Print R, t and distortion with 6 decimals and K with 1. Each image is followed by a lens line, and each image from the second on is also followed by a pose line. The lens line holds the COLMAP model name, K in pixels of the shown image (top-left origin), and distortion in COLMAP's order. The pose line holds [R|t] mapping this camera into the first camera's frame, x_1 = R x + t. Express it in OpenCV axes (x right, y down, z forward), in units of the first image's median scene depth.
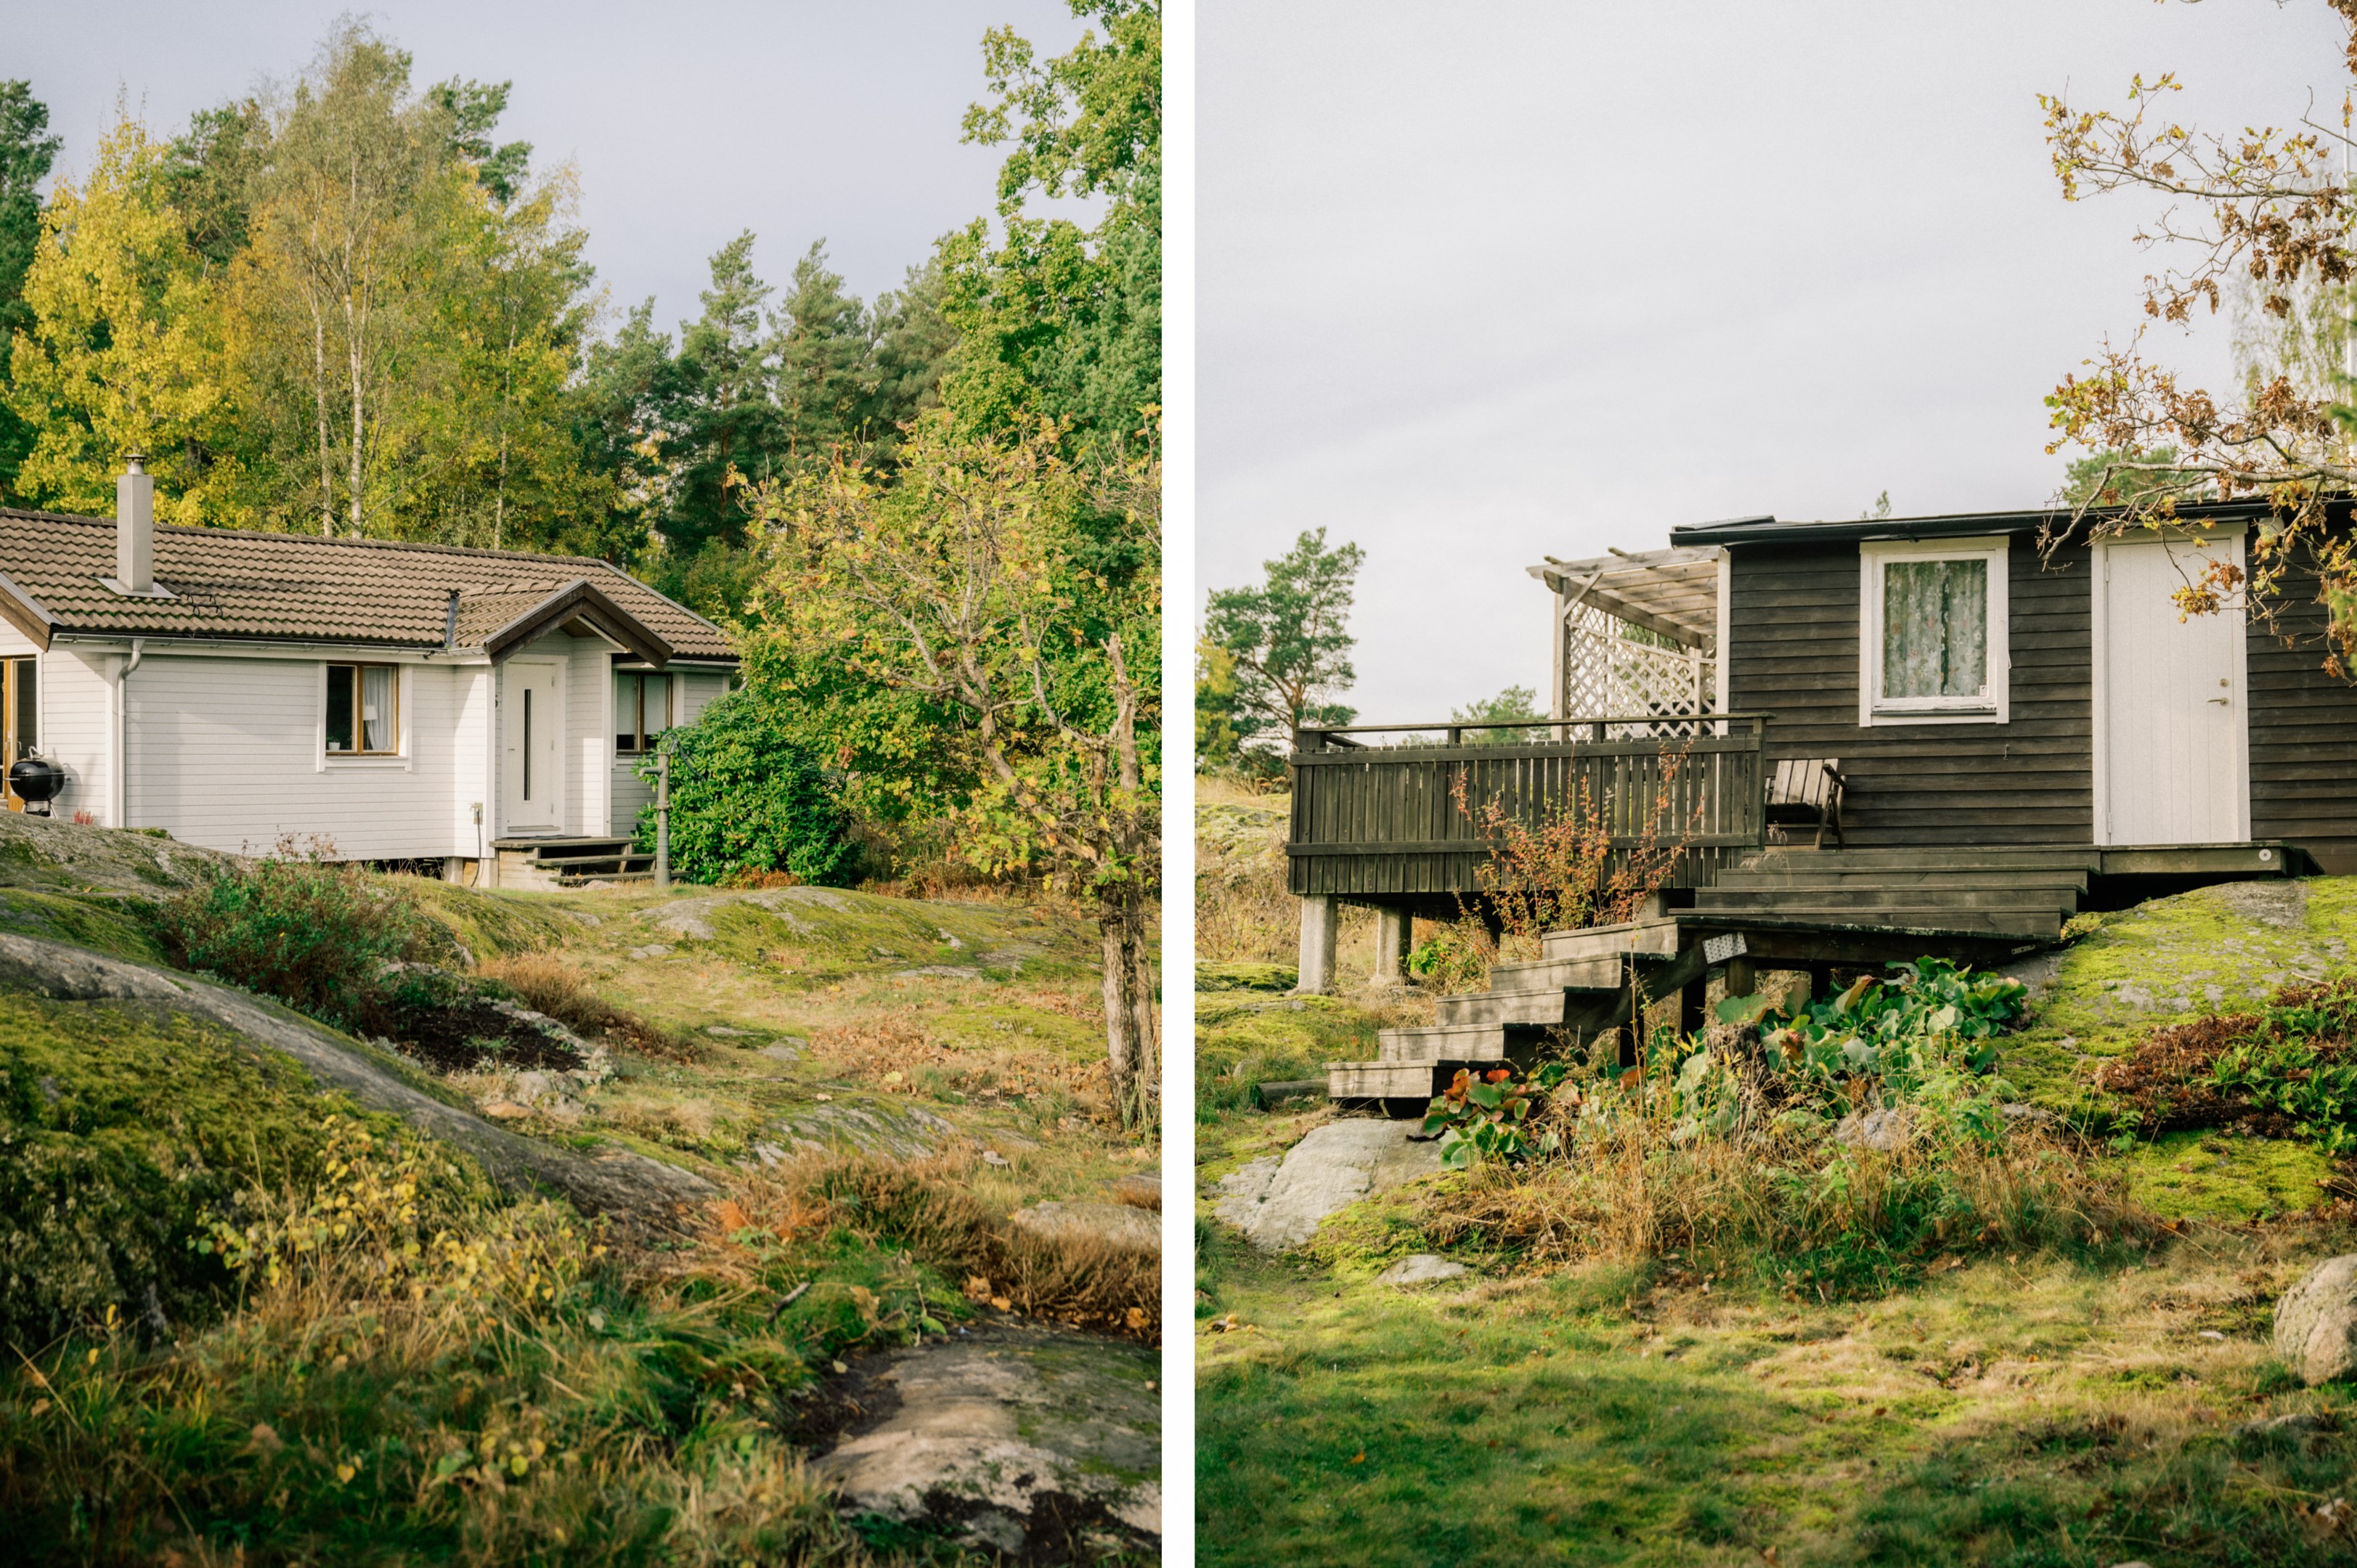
lens RADIAL K [[2568.0, 0, 1179.9], [0, 2568.0, 822.2], [0, 0, 1]] dist [0.018456, 0.016252]
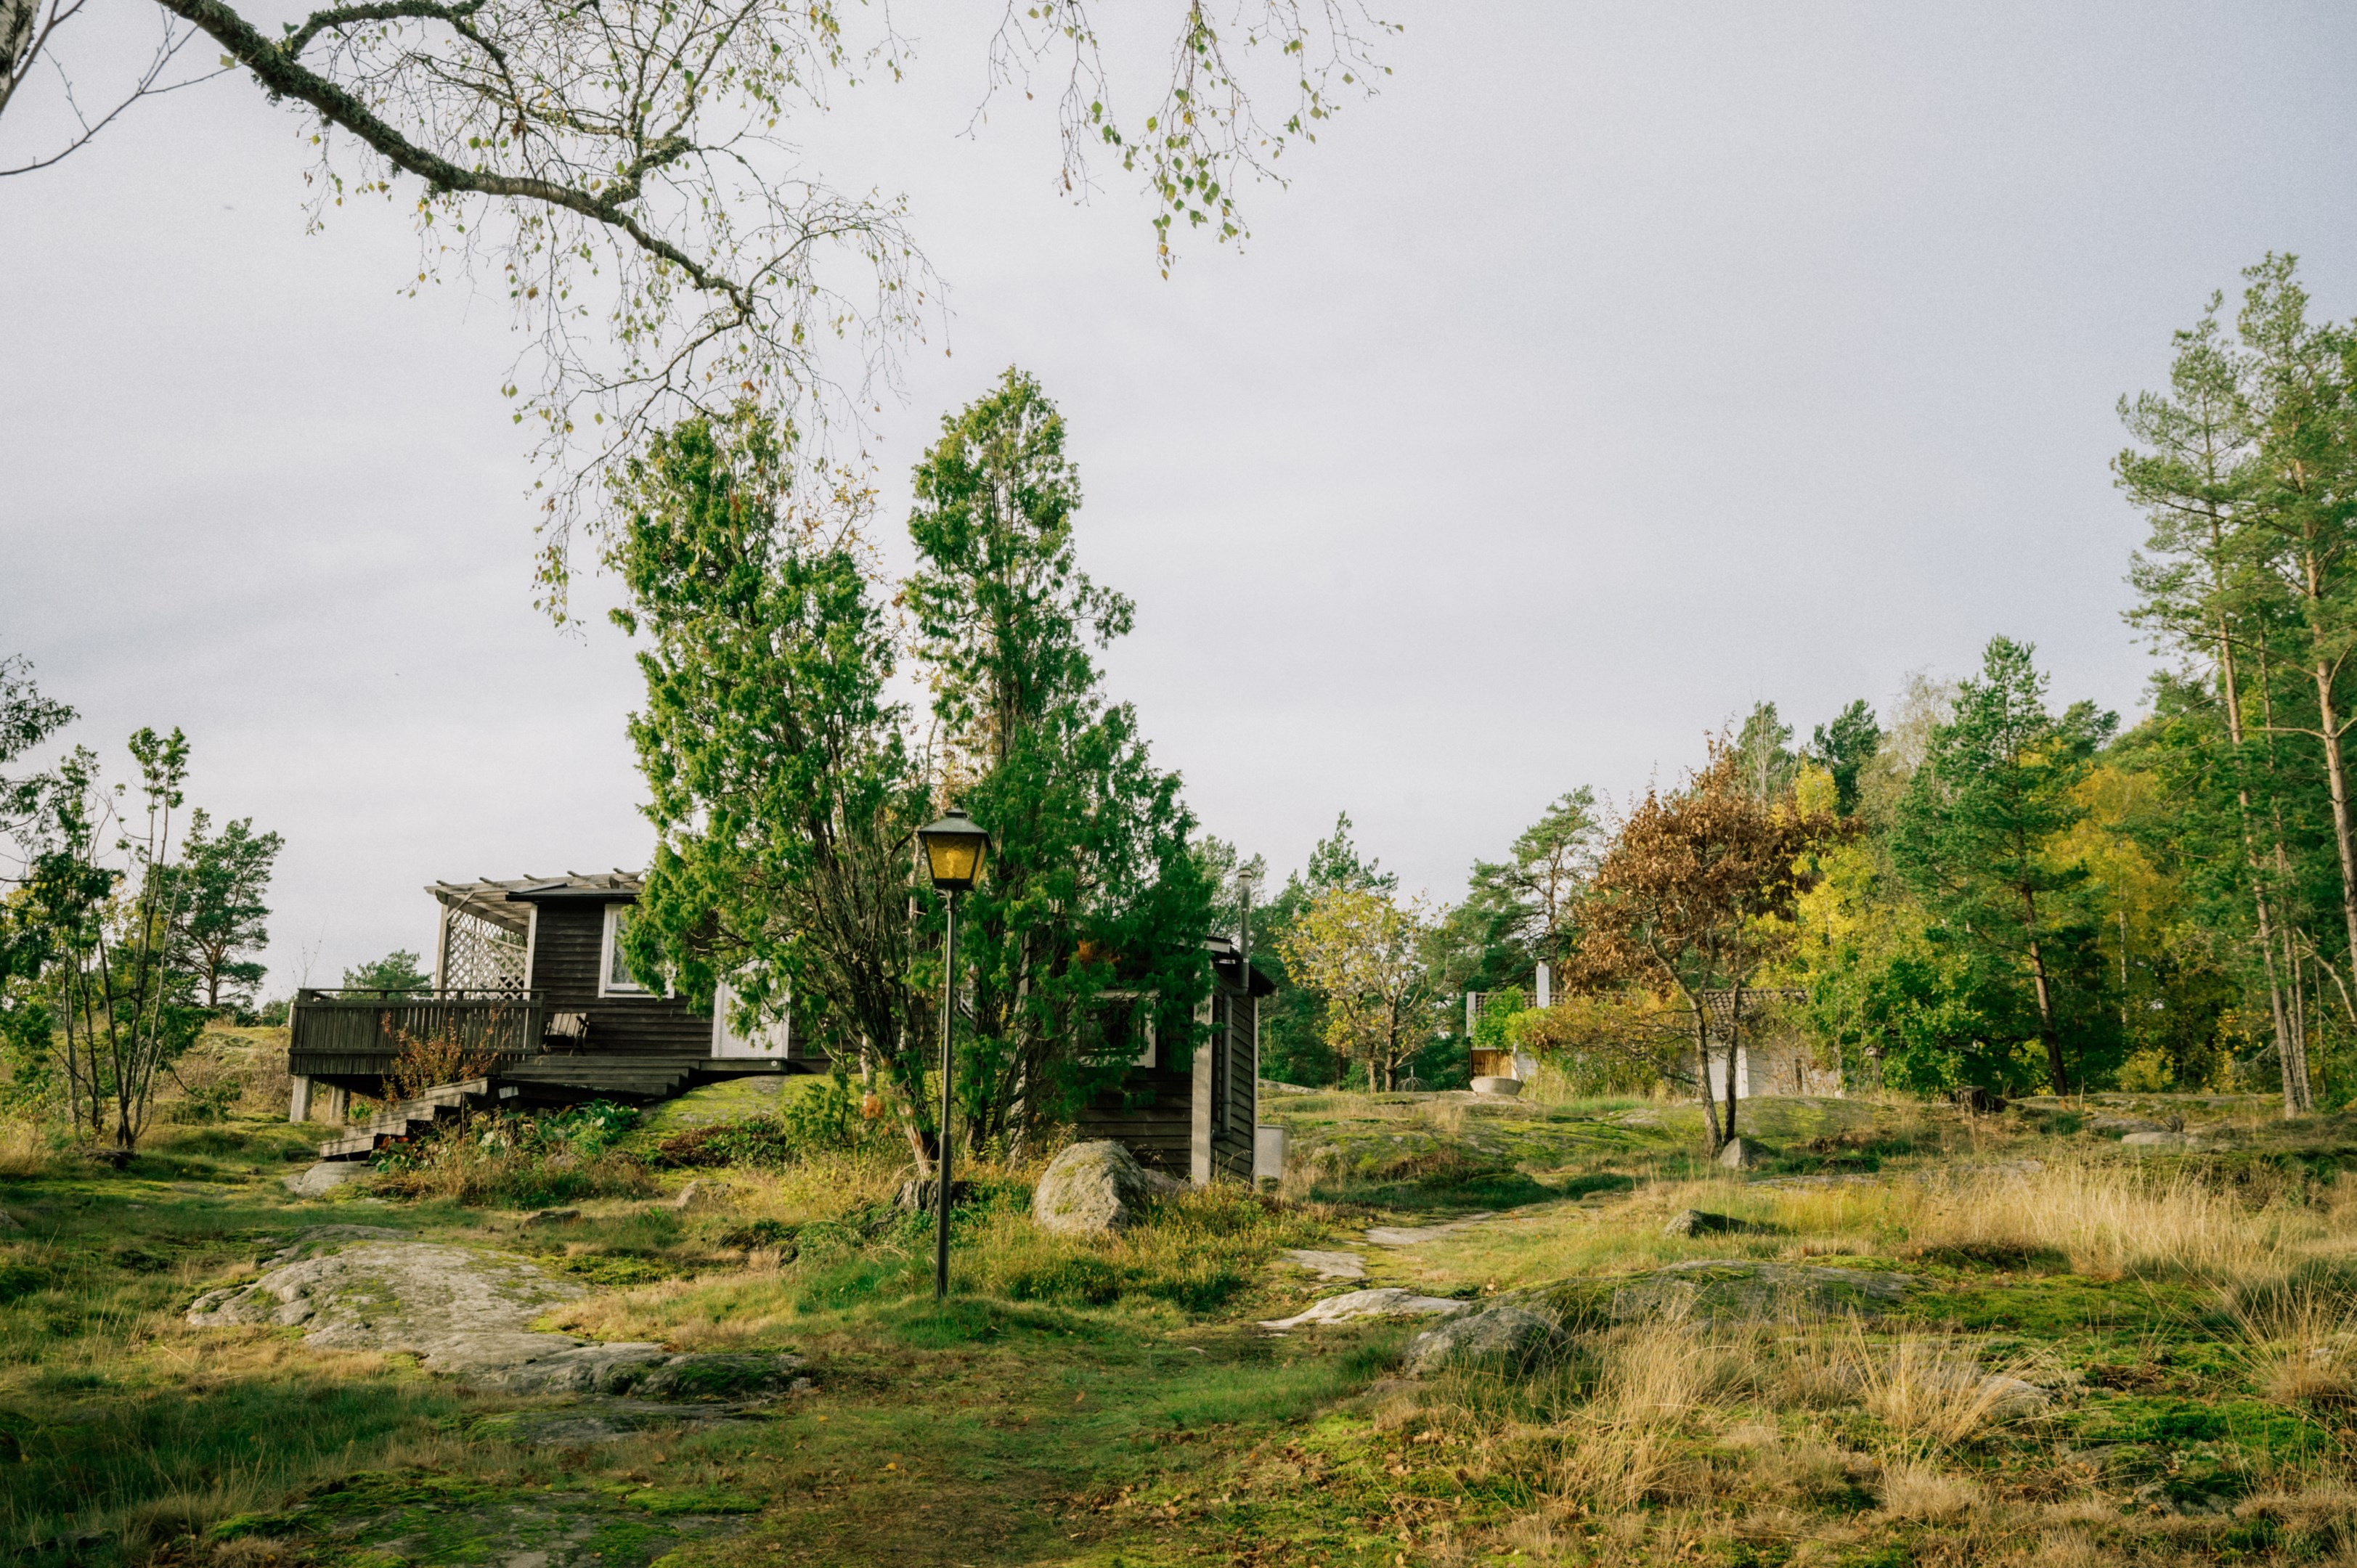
lens RADIAL K [[2053.9, 0, 1178.5], [0, 2053.9, 784.0], [0, 0, 1]] dist [-0.000808, -0.006984]
pose [[0.881296, 0.083013, 0.465216, -0.108001], [-0.017723, 0.989564, -0.143003, 0.021512], [-0.472232, 0.117783, 0.873570, -0.721907]]
